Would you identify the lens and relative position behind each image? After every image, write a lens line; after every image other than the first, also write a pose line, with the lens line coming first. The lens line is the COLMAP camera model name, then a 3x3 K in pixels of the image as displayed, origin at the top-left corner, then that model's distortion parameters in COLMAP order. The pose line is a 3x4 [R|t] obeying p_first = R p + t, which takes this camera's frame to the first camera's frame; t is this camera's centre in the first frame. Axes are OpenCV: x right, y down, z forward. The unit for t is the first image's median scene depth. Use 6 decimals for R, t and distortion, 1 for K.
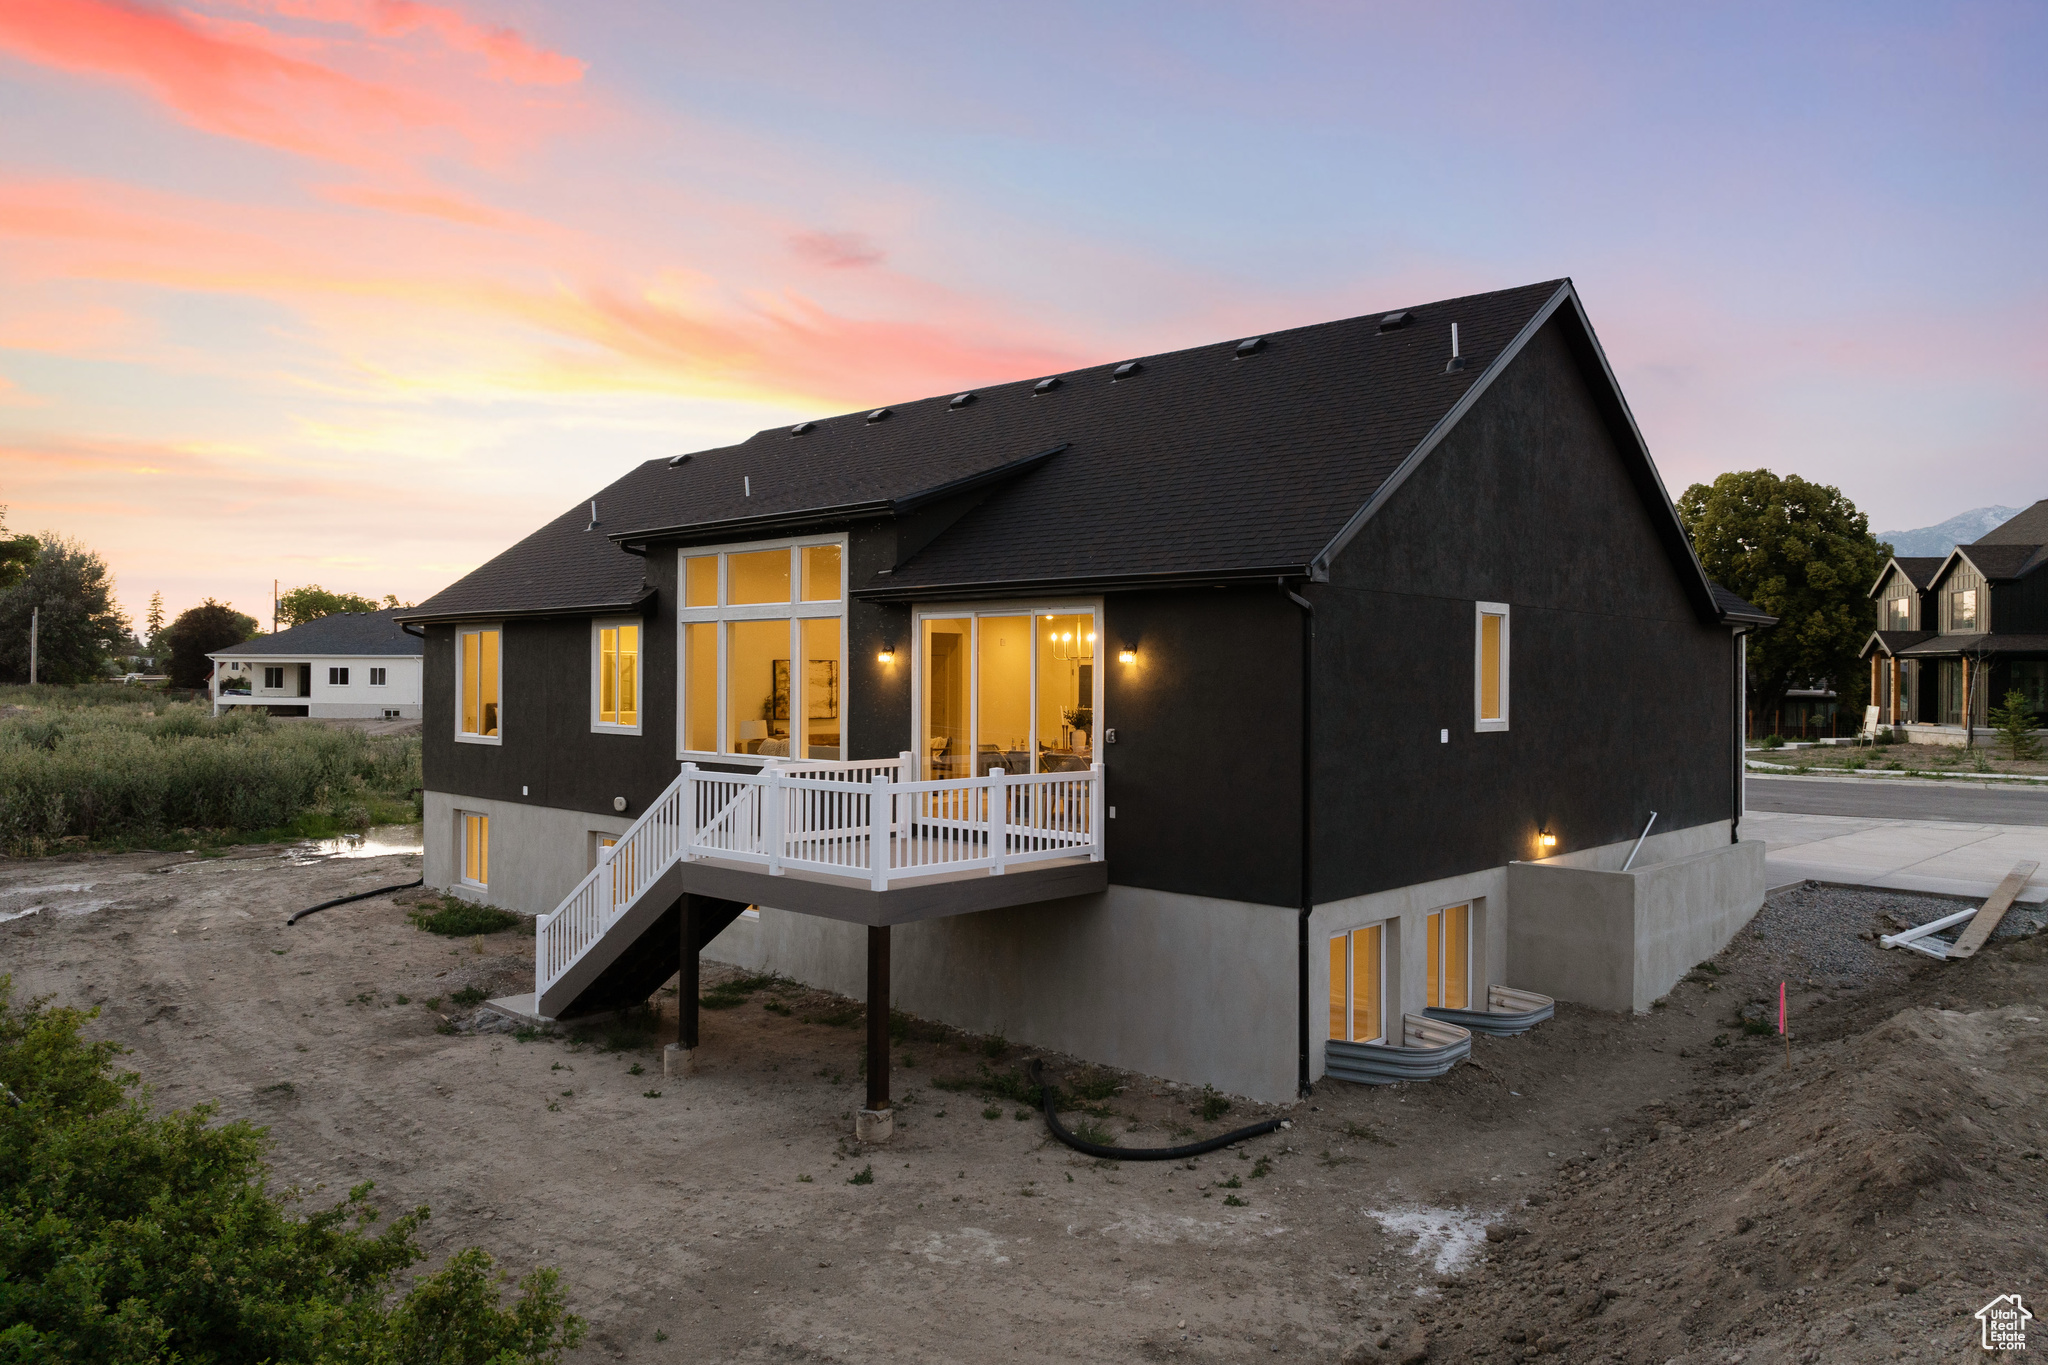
lens RADIAL K [[1431.9, 0, 1025.7], [0, 1431.9, 654.8], [0, 0, 1]] dist [-0.048935, -0.001264]
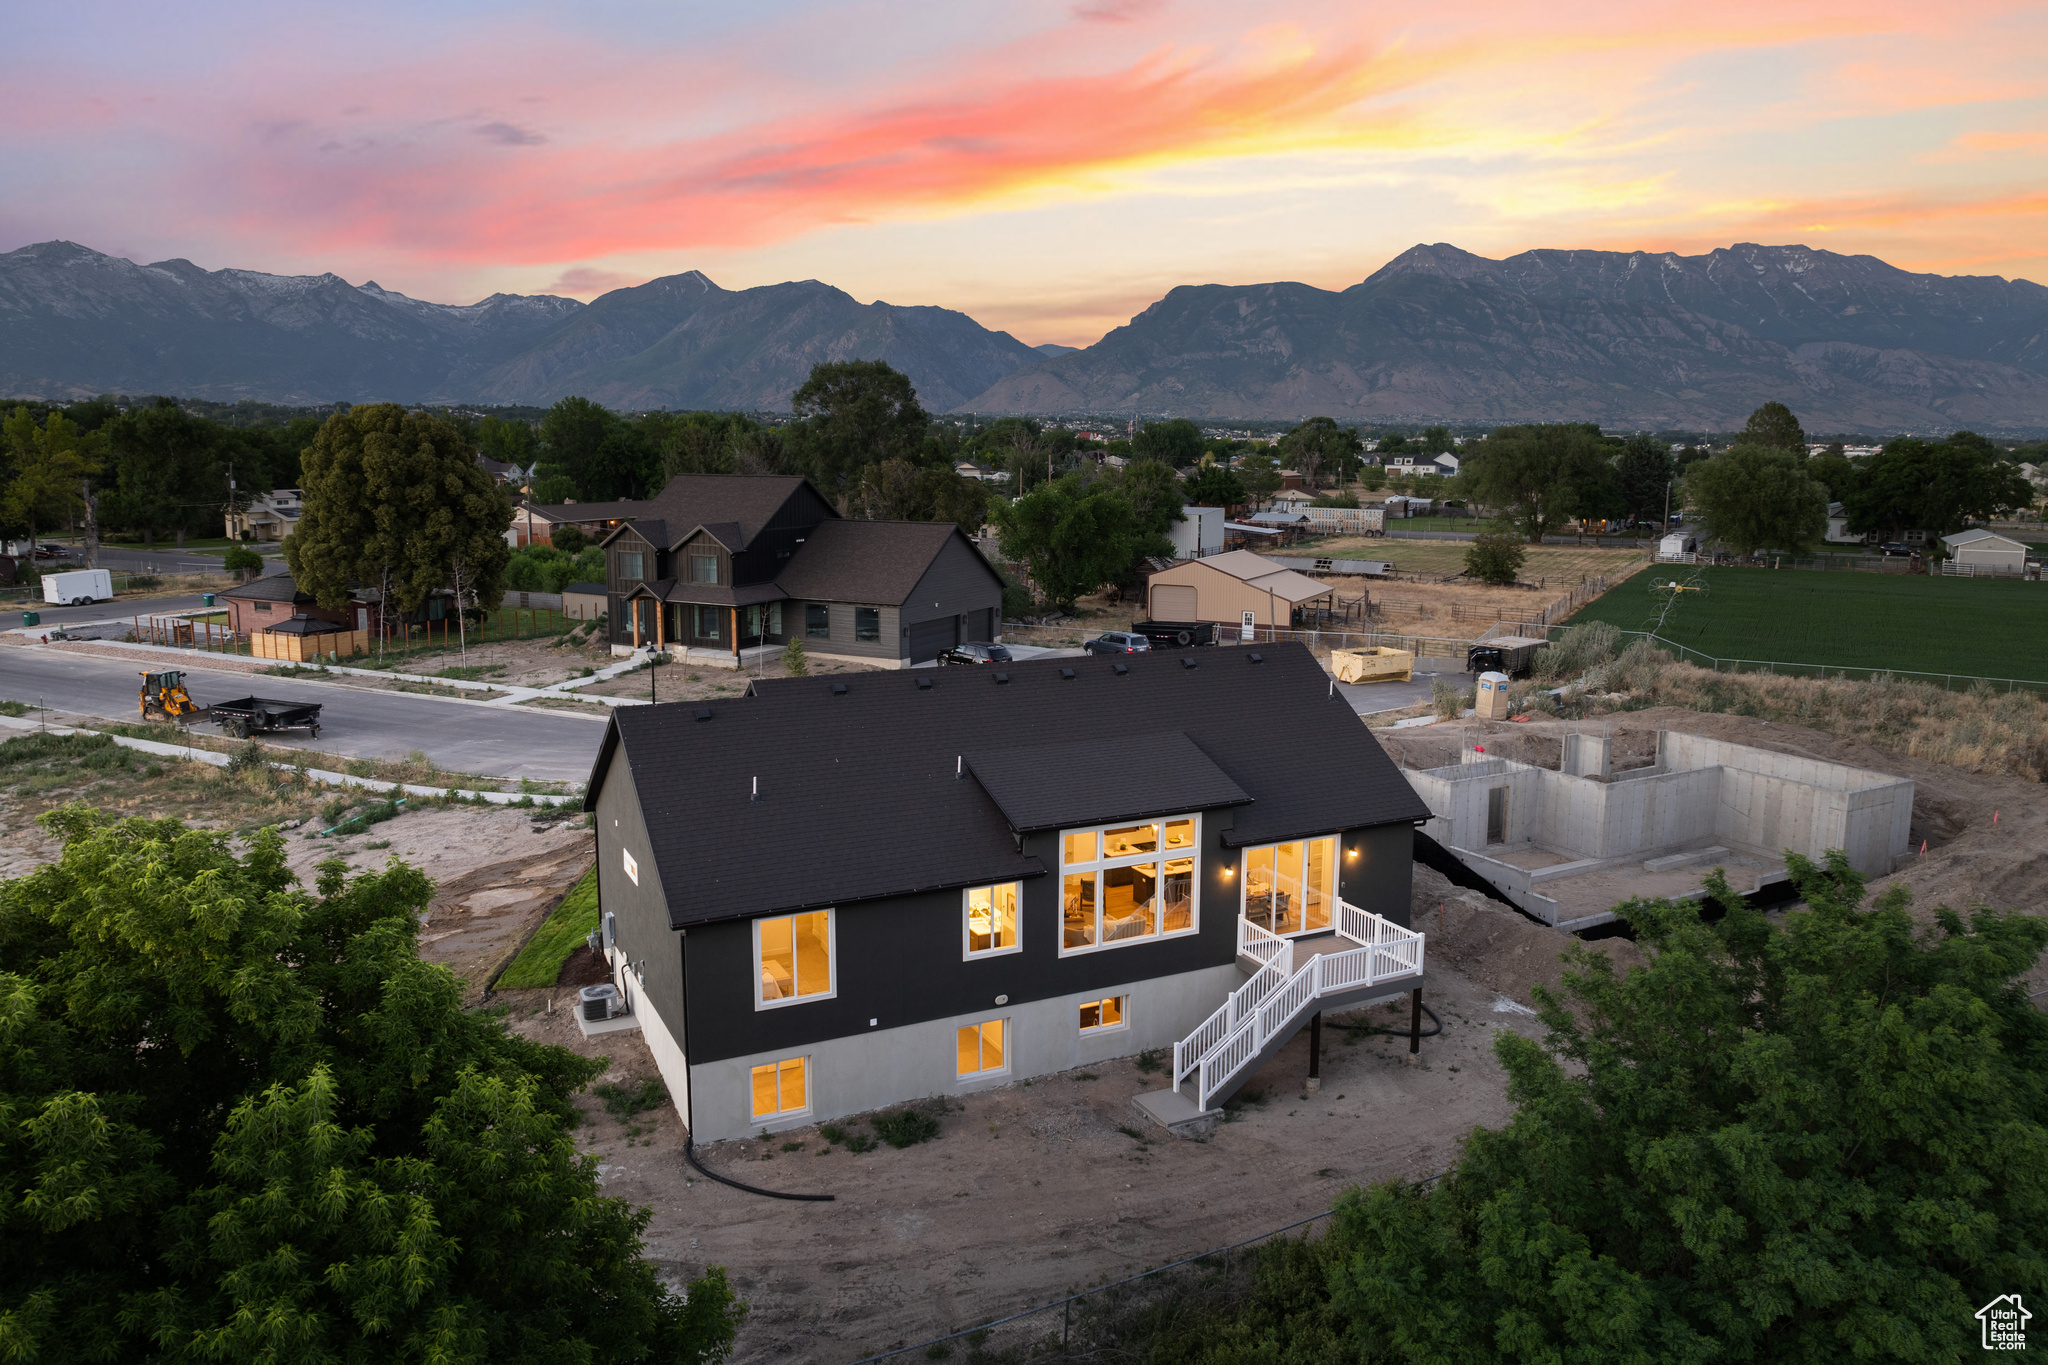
lens RADIAL K [[1431.9, 0, 1025.7], [0, 1431.9, 654.8], [0, 0, 1]] dist [-0.048935, -0.001264]
pose [[0.365274, -0.143033, 0.919846, -1.911569], [-0.005372, 0.987785, 0.155730, -0.583102], [-0.930885, -0.061825, 0.360044, 0.538259]]
